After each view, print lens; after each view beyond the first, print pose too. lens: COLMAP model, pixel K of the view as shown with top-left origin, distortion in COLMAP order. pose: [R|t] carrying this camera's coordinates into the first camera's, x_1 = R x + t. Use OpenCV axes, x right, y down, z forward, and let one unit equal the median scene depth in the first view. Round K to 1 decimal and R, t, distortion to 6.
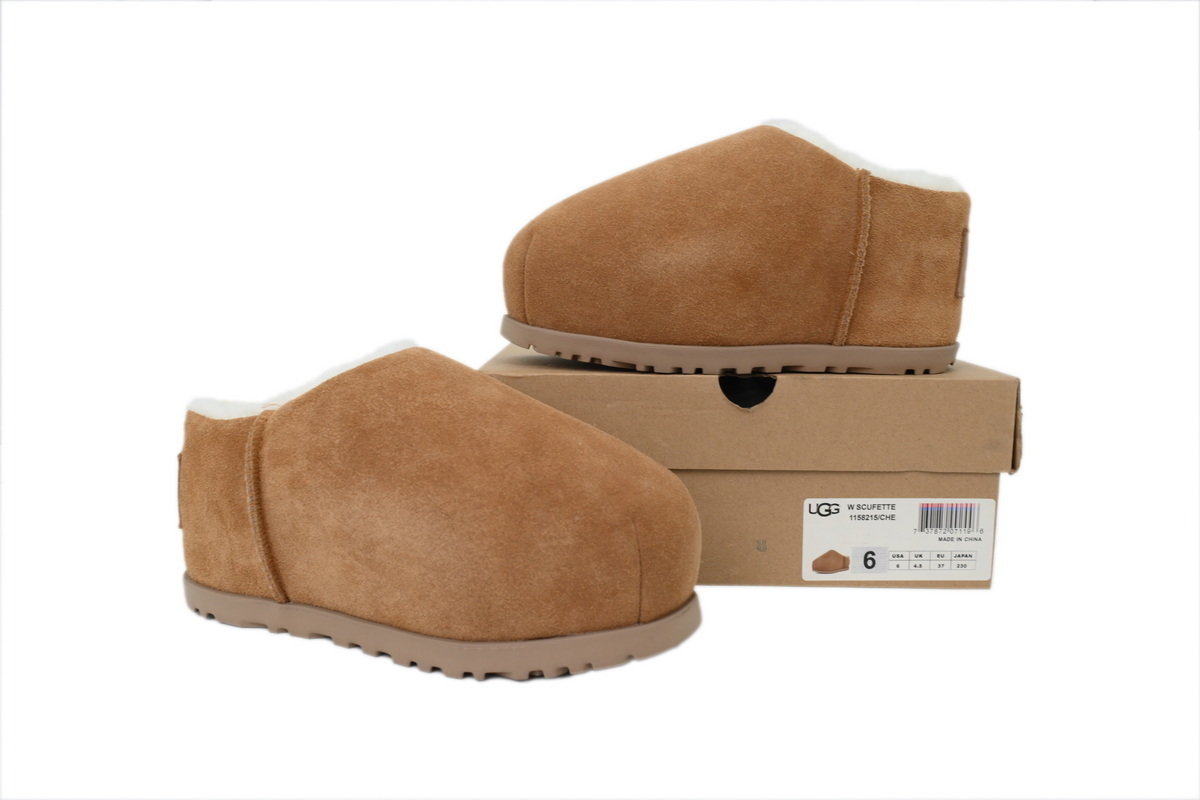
lens RADIAL K [[935.7, 0, 600.0], [0, 935.7, 400.0], [0, 0, 1]] dist [0.003711, 0.002185]
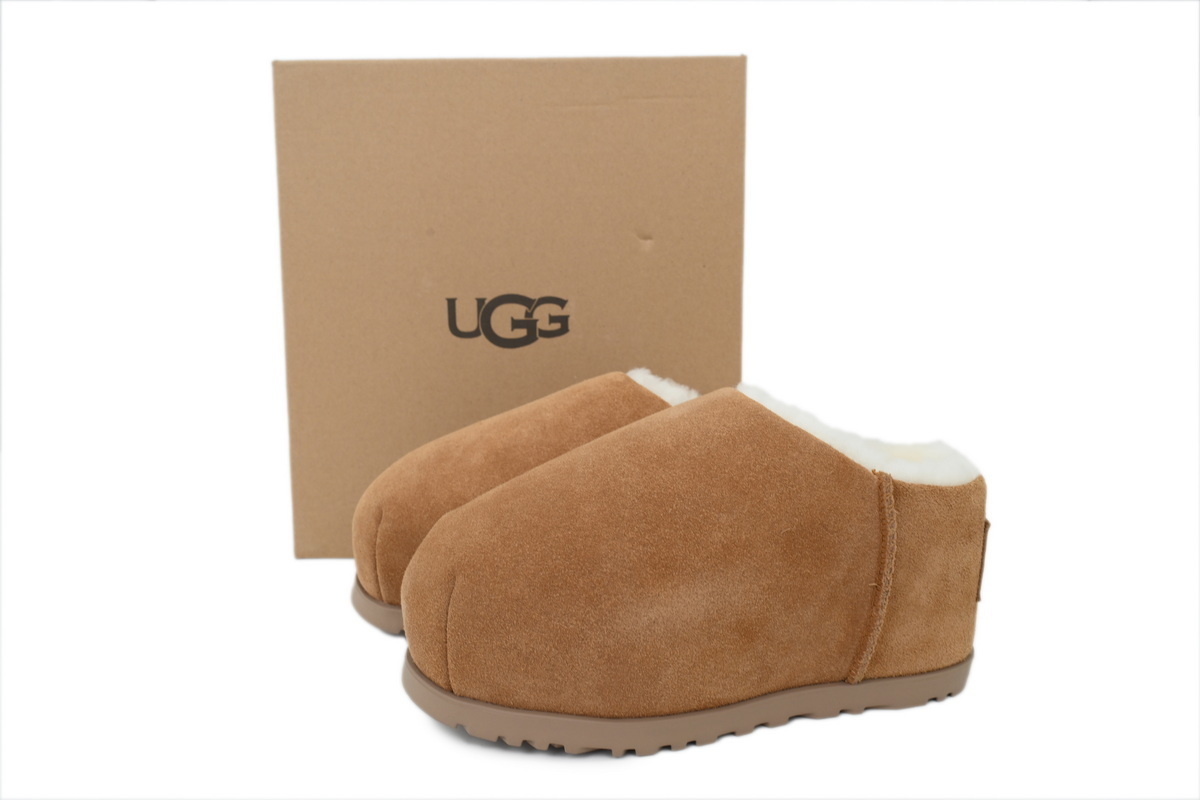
lens RADIAL K [[935.7, 0, 600.0], [0, 935.7, 400.0], [0, 0, 1]] dist [0.003711, 0.002185]
pose [[0.969299, -0.056749, 0.239246, -0.134885], [0.053582, 0.998369, 0.019729, -0.335430], [-0.239975, -0.006304, 0.970759, 0.290433]]
